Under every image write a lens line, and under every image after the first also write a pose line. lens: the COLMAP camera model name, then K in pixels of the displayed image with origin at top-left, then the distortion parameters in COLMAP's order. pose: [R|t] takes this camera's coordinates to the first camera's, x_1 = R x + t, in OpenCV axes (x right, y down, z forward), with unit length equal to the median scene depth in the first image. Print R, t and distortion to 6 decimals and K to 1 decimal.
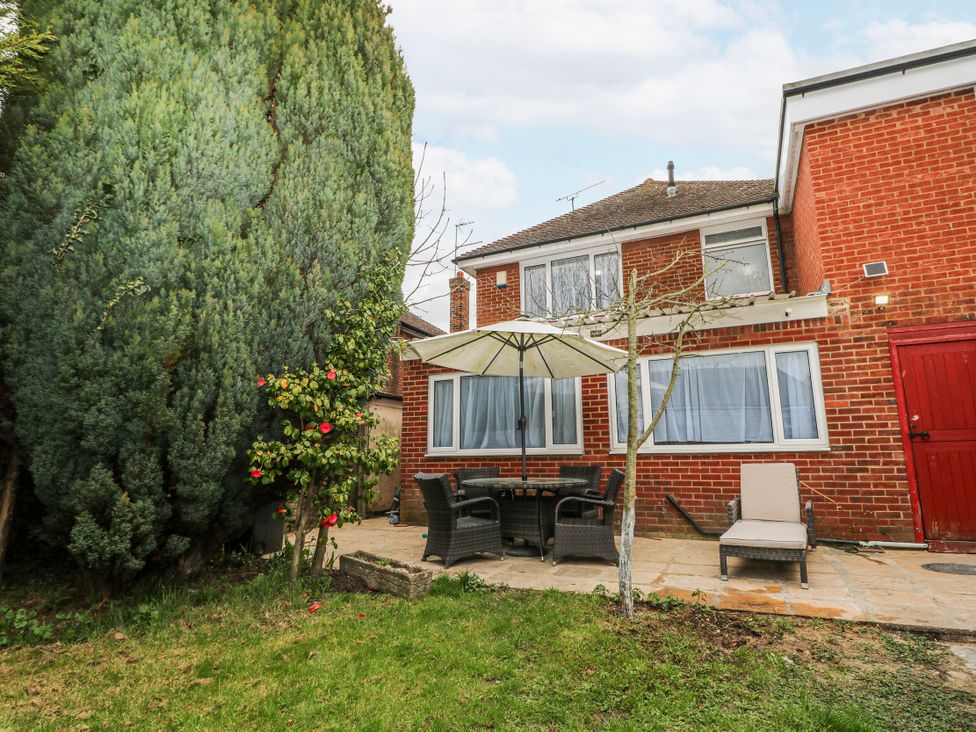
lens RADIAL K [[486.5, 0, 482.7], [0, 486.5, 360.7], [0, 0, 1]] dist [-0.000914, -0.011537]
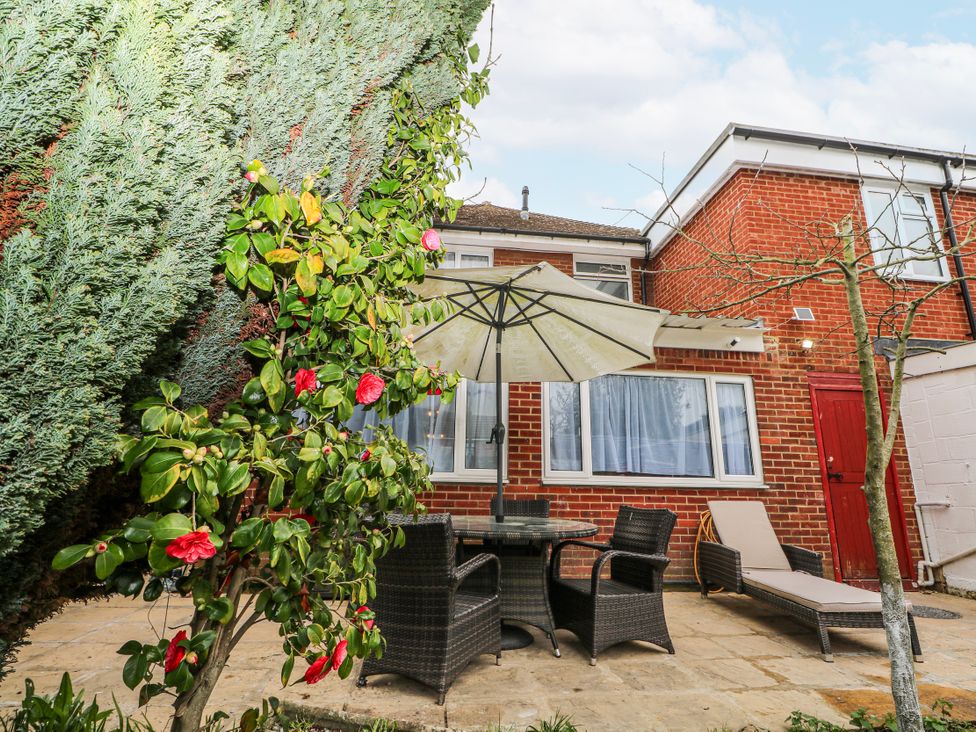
lens RADIAL K [[486.5, 0, 482.7], [0, 486.5, 360.7], [0, 0, 1]] dist [-0.000914, -0.011537]
pose [[0.856186, 0.155965, 0.492566, -0.278403], [-0.128907, 0.987685, -0.088670, 0.091062], [-0.500329, 0.012423, 0.865746, 0.433211]]
